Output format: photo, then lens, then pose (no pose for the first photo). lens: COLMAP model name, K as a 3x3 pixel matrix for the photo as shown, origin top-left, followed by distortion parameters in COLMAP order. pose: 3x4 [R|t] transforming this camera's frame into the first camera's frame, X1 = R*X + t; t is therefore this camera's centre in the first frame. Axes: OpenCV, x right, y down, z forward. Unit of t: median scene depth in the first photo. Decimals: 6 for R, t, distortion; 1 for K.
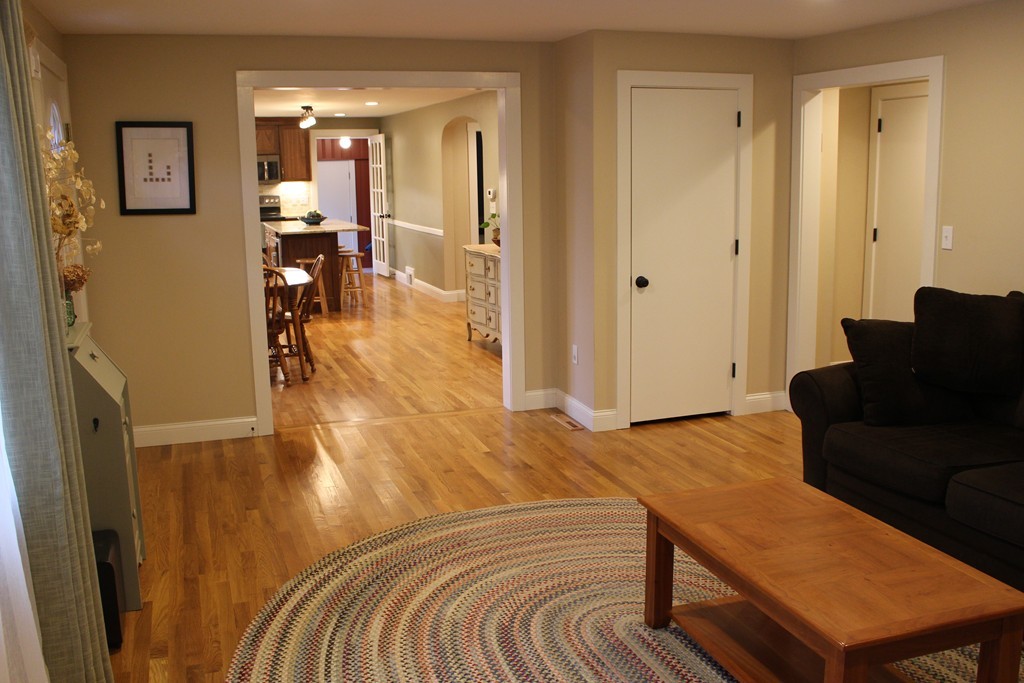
lens RADIAL K [[956.4, 0, 512.0], [0, 956.4, 341.5], [0, 0, 1]] dist [-0.139967, 0.010241]
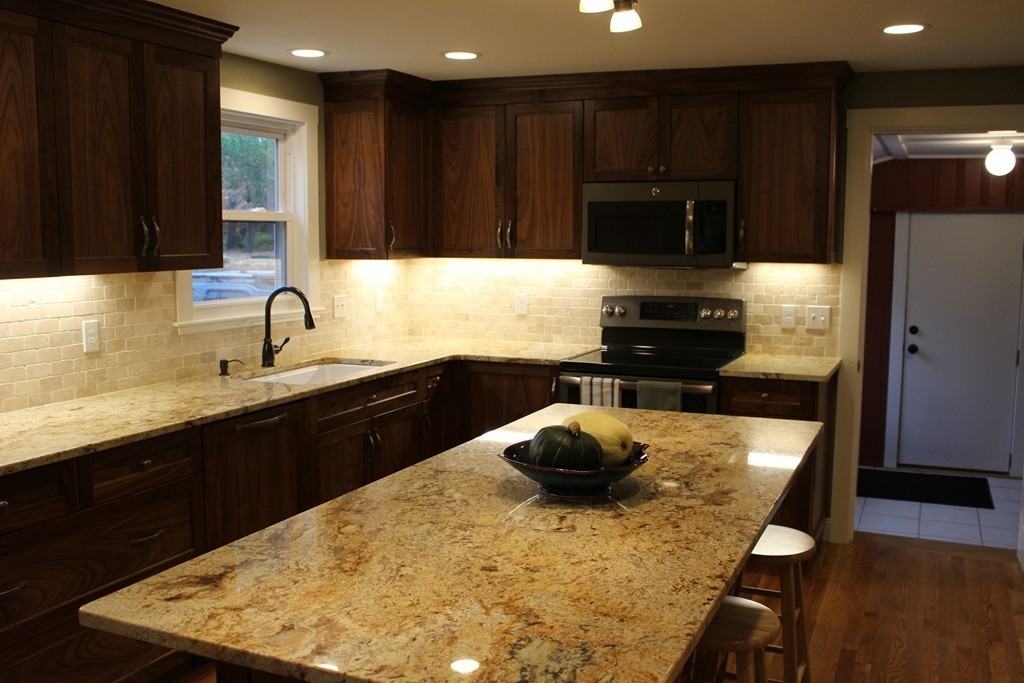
lens RADIAL K [[956.4, 0, 512.0], [0, 956.4, 341.5], [0, 0, 1]] dist [-0.139967, 0.010241]
pose [[0.726060, 0.094152, -0.681155, -0.069362], [-0.139011, 0.990226, -0.011302, -0.124197], [0.673433, 0.102894, 0.732052, 0.692727]]
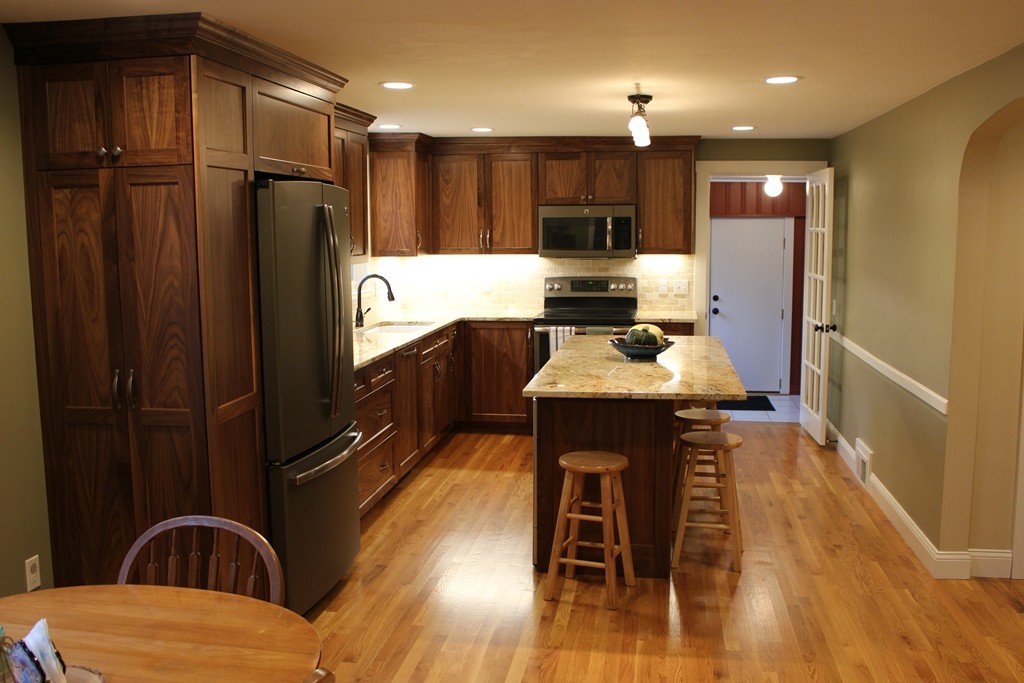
lens RADIAL K [[956.4, 0, 512.0], [0, 956.4, 341.5], [0, 0, 1]] dist [-0.139967, 0.010241]
pose [[0.880533, 0.066711, -0.469266, -0.043098], [-0.093931, 0.994970, -0.034807, -0.090496], [0.464584, 0.074727, 0.882371, 0.471537]]
